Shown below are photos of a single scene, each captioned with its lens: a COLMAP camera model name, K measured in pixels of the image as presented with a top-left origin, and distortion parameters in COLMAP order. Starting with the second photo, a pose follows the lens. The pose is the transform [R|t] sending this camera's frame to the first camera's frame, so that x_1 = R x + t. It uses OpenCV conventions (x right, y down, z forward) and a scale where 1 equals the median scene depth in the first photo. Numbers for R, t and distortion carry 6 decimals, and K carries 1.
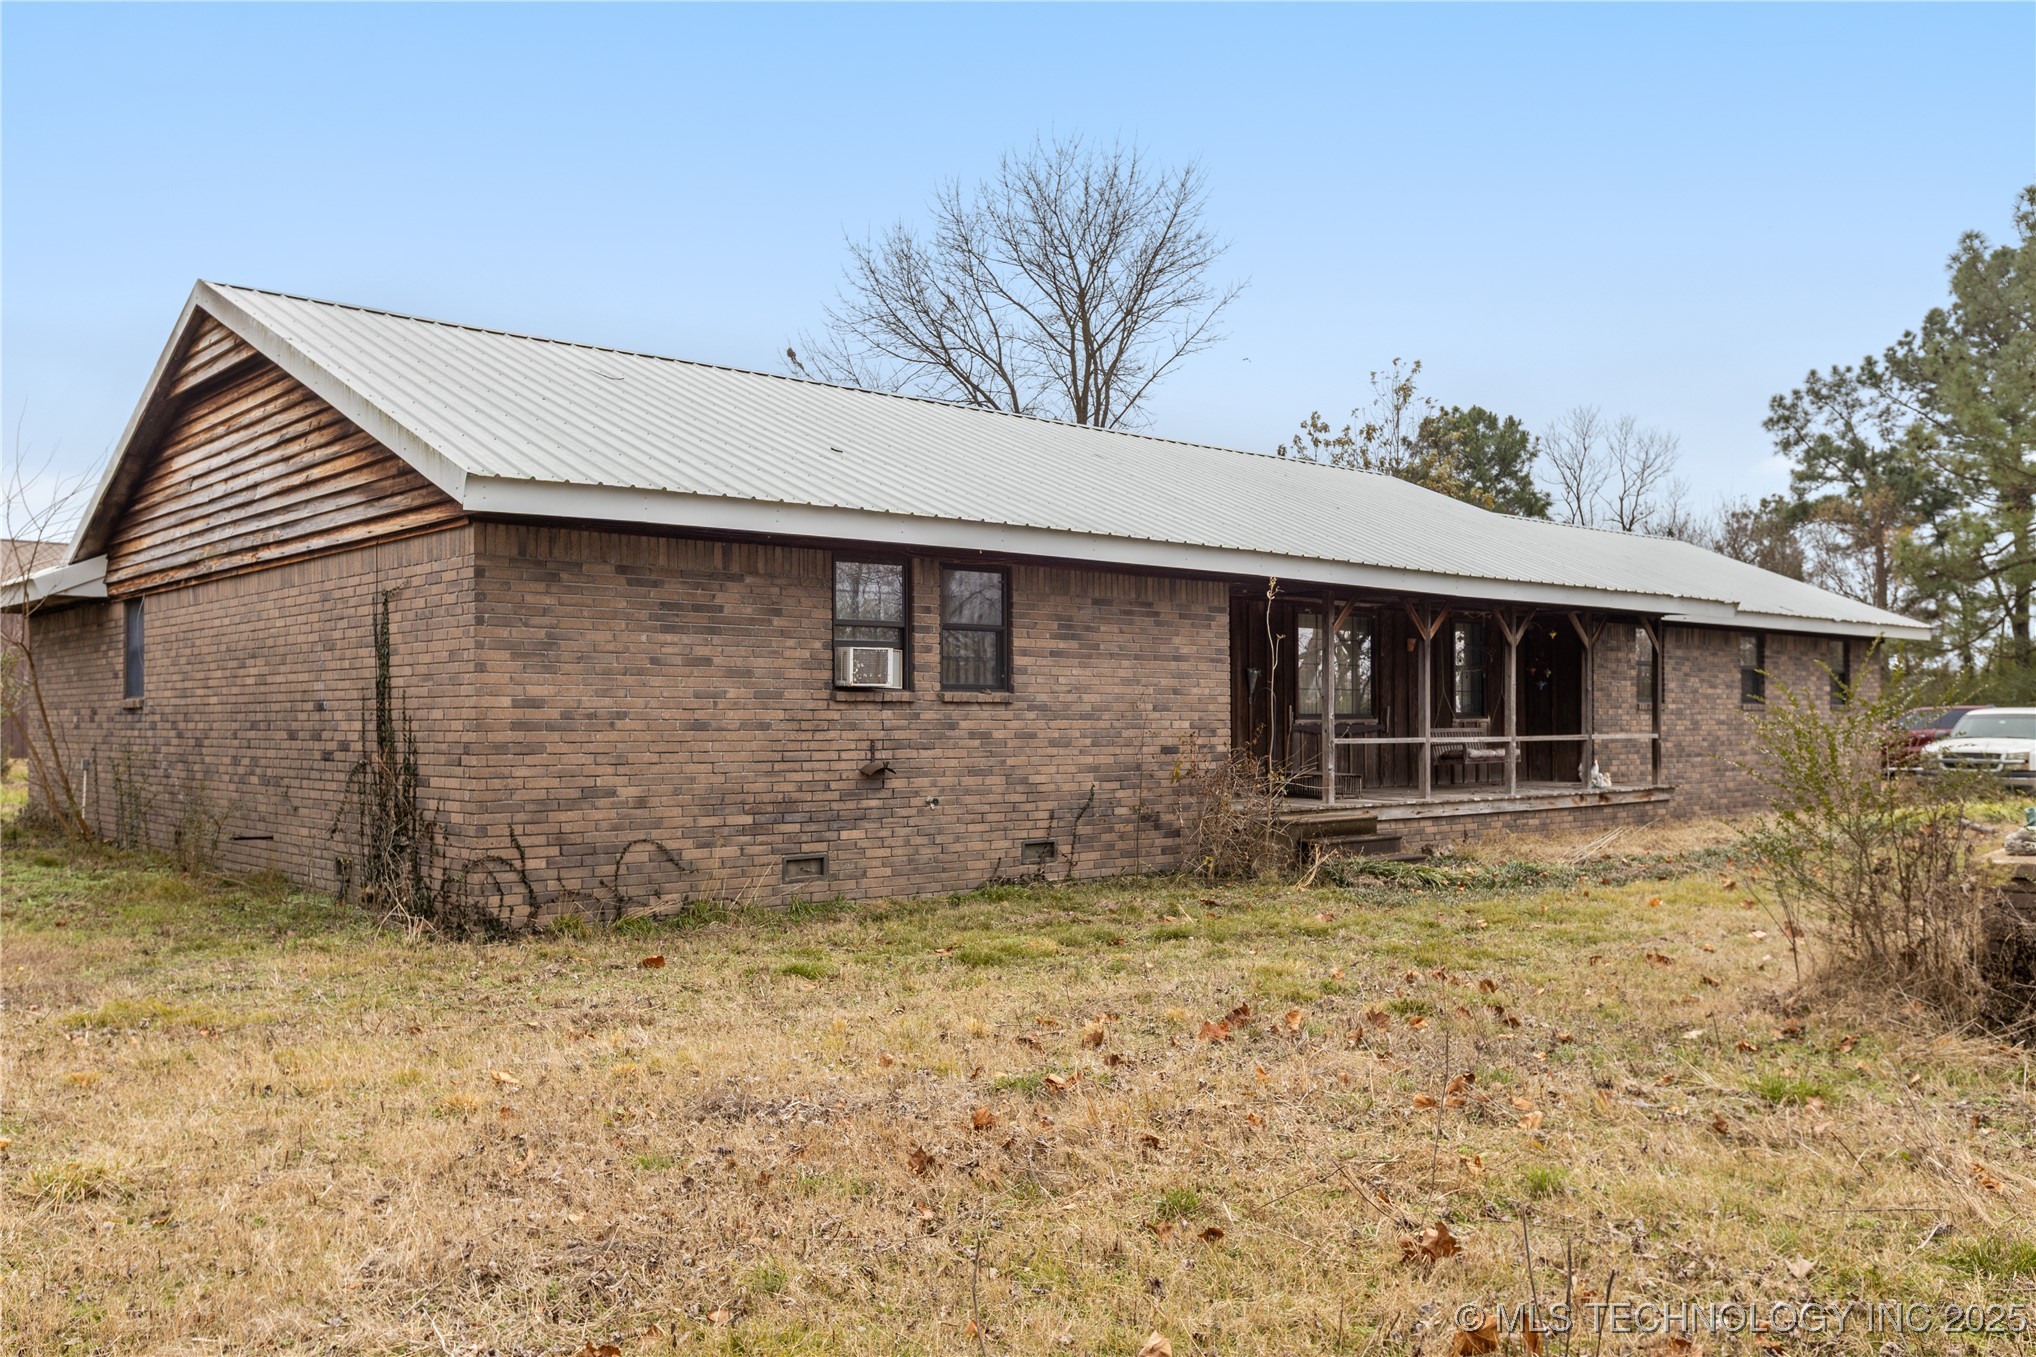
lens RADIAL K [[1667.2, 0, 1019.2], [0, 1667.2, 680.8], [0, 0, 1]] dist [0.003424, 0.000067]
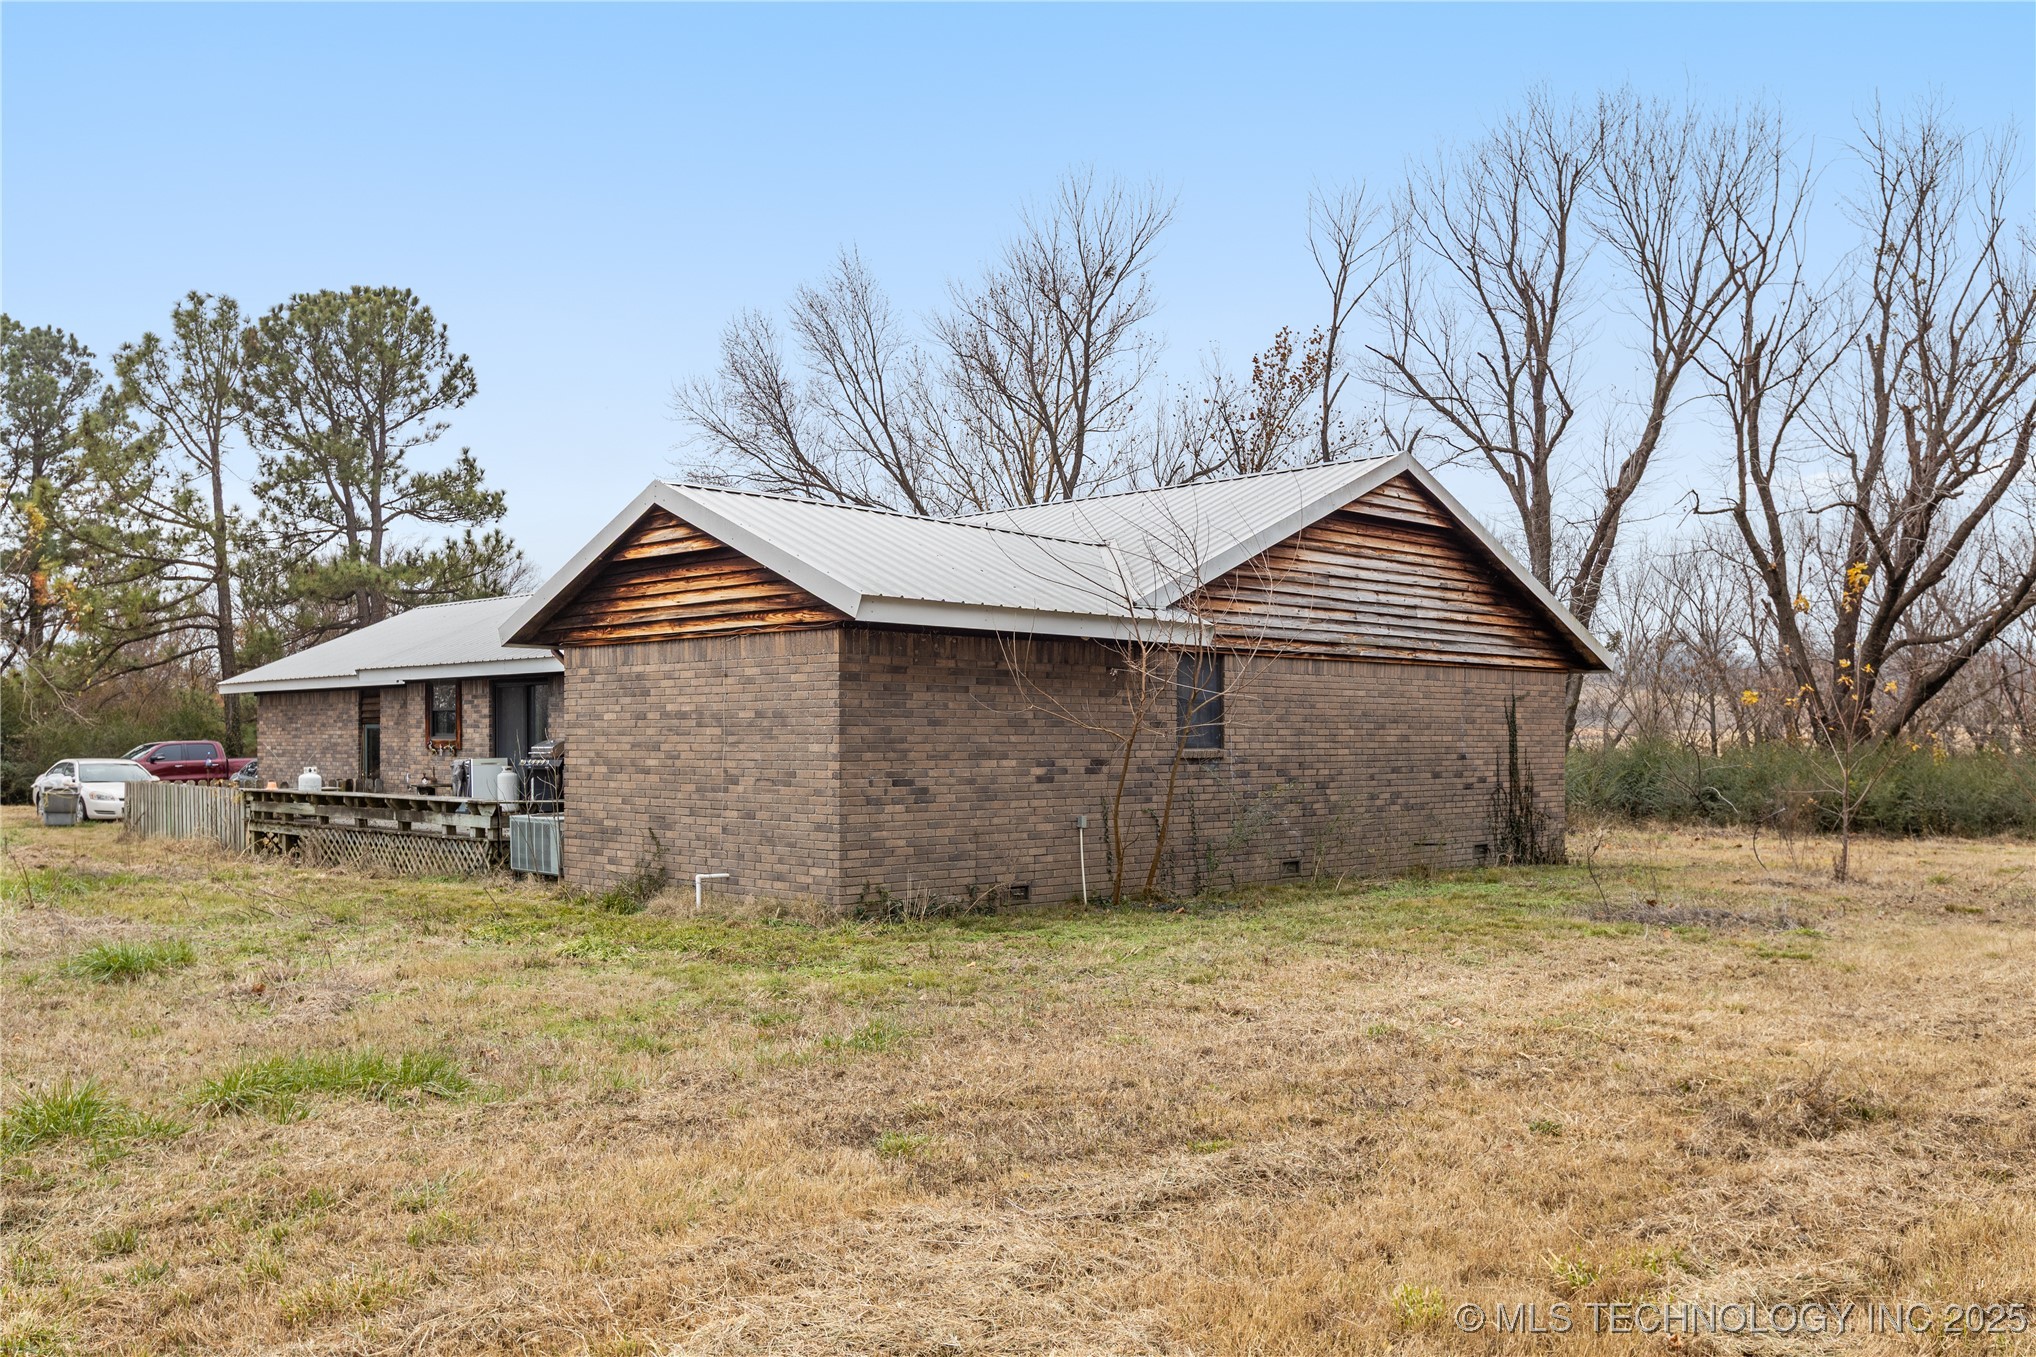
lens RADIAL K [[1667.2, 0, 1019.4], [0, 1667.2, 686.7], [0, 0, 1]] dist [0.003424, 0.000067]
pose [[-0.067224, 0.042970, 0.996812, -1.002601], [-0.015314, 0.998910, -0.044093, 0.012591], [-0.997620, -0.018229, -0.066492, 0.760784]]
